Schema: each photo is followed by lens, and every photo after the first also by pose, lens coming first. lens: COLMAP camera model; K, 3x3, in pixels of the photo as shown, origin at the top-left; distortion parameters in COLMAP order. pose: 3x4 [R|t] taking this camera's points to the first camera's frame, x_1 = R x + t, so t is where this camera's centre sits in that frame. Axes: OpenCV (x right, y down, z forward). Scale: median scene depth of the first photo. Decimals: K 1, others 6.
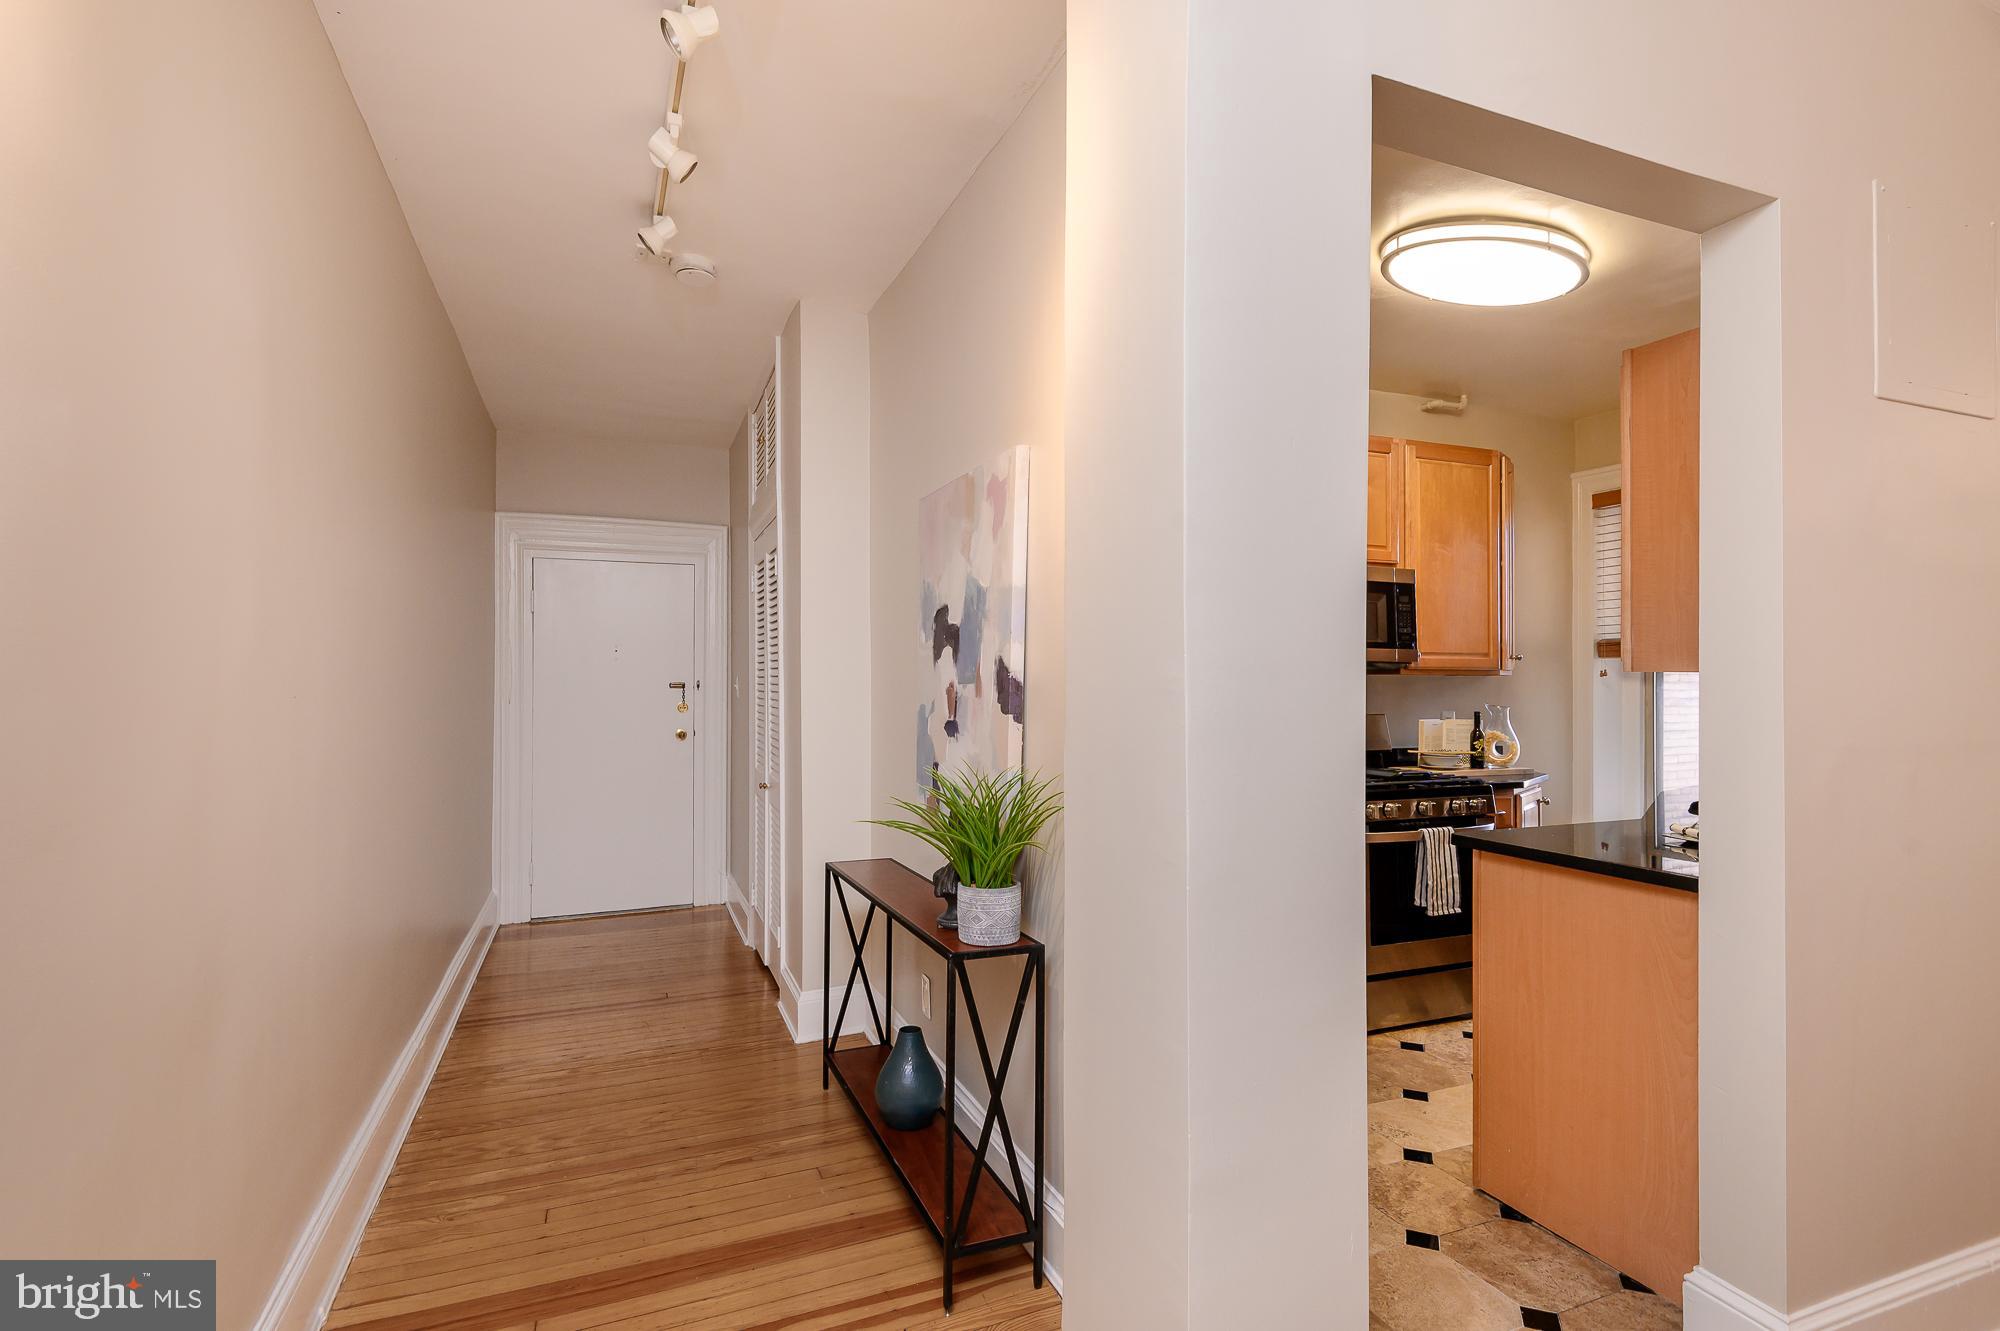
lens RADIAL K [[923.9, 0, 1018.0], [0, 923.9, 676.9], [0, 0, 1]] dist [0.010122, -0.002624]
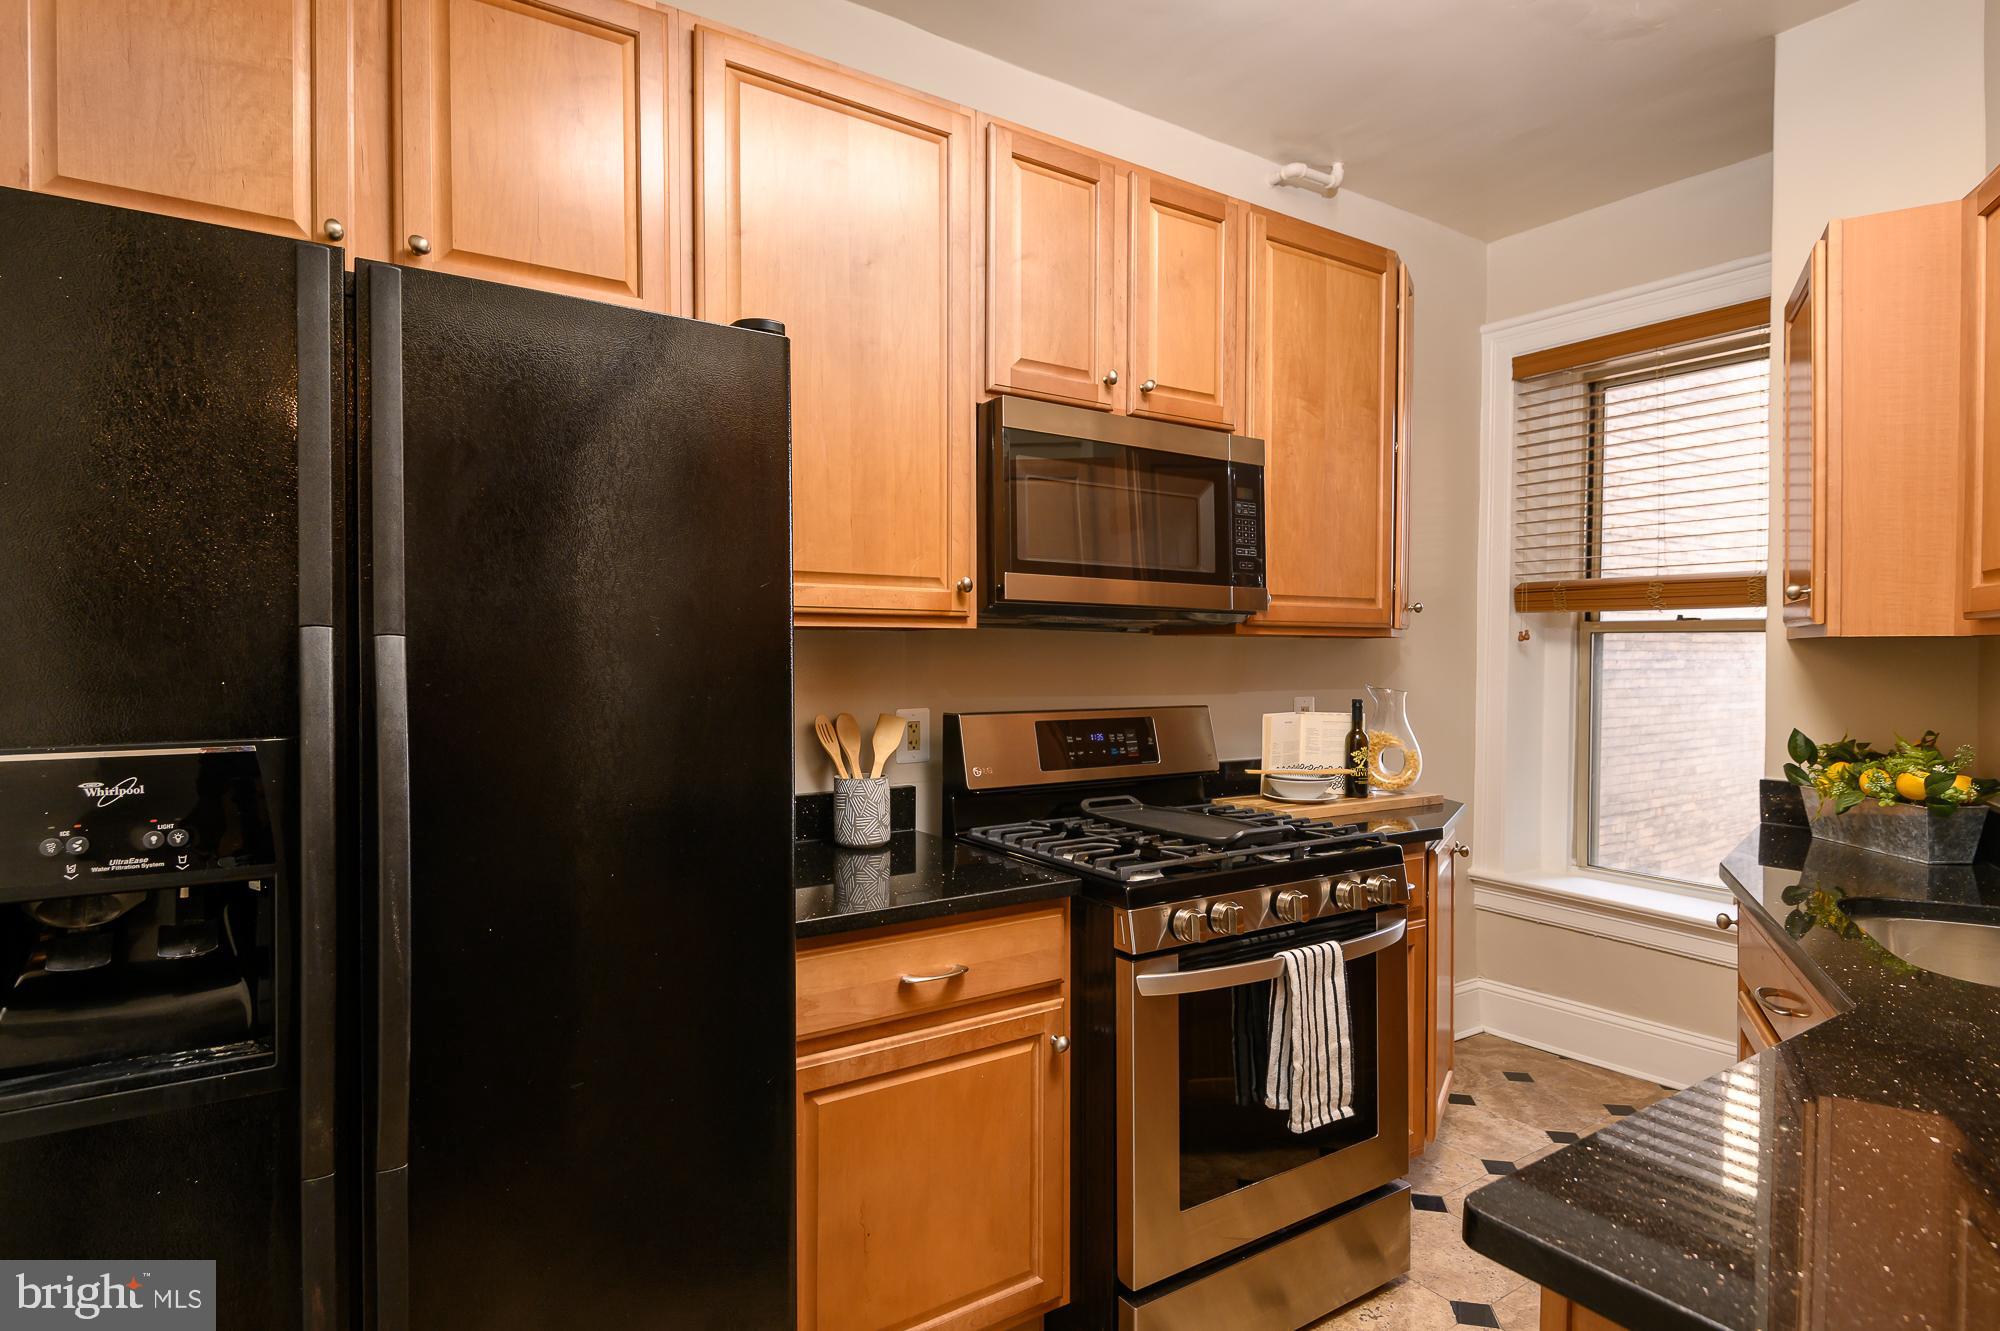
lens RADIAL K [[1053.5, 0, 989.7], [0, 1053.5, 674.4], [0, 0, 1]] dist [0.007799, -0.001255]
pose [[0.983048, -0.002032, 0.183335, 0.159176], [-0.003836, 0.999492, 0.031643, 0.001492], [-0.183306, -0.031810, 0.982541, 0.422464]]
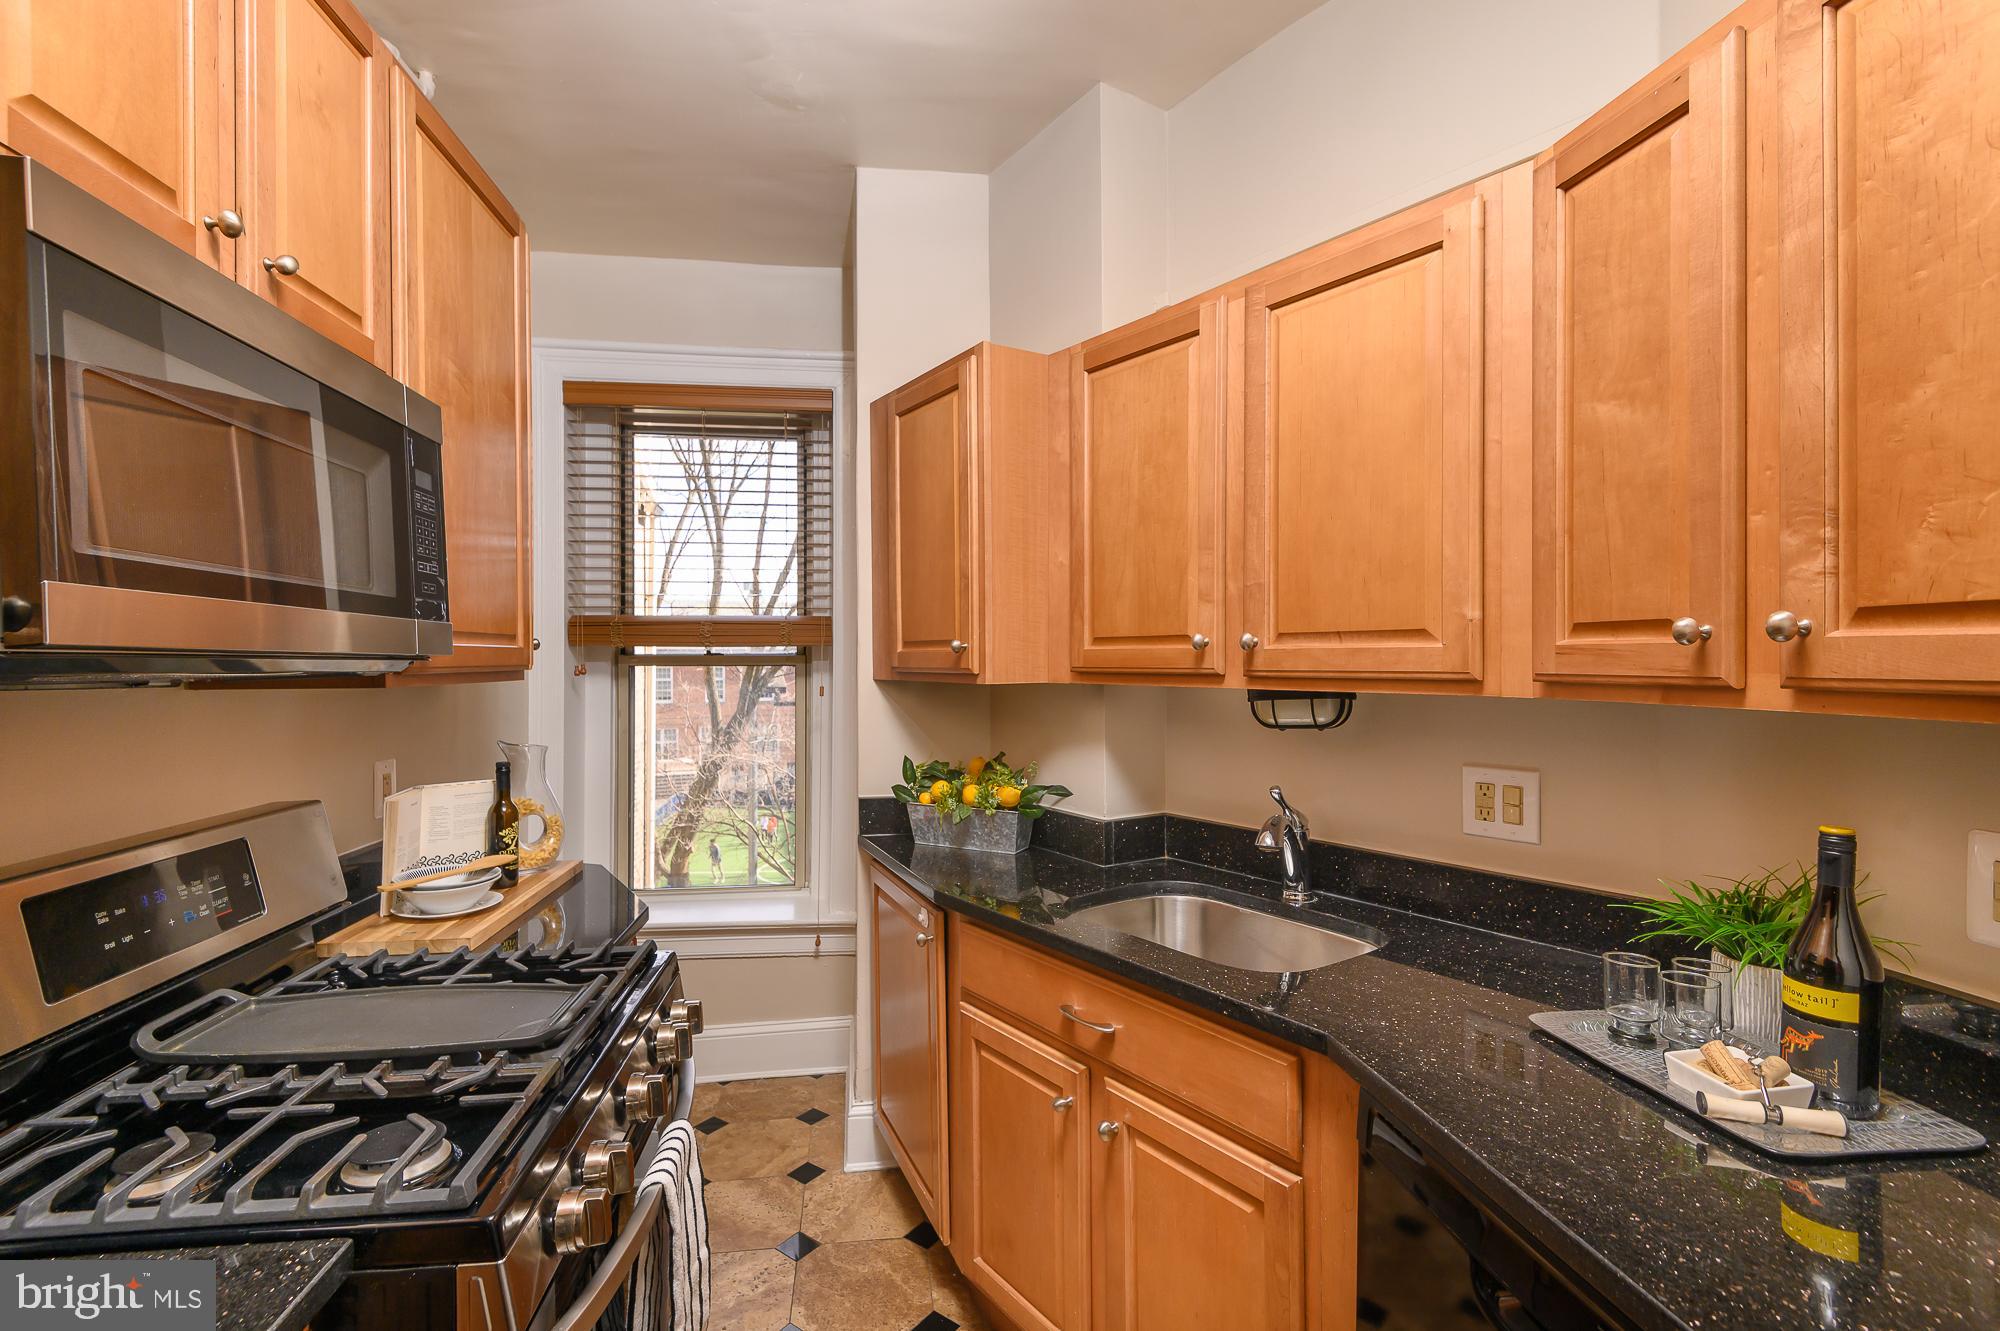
lens RADIAL K [[923.9, 0, 997.3], [0, 923.9, 669.9], [0, 0, 1]] dist [0.010122, -0.002624]
pose [[0.282713, -0.011324, 0.959138, 0.134825], [-0.003262, 0.999913, 0.012767, -0.016609], [-0.959199, -0.006738, 0.282652, 0.682379]]
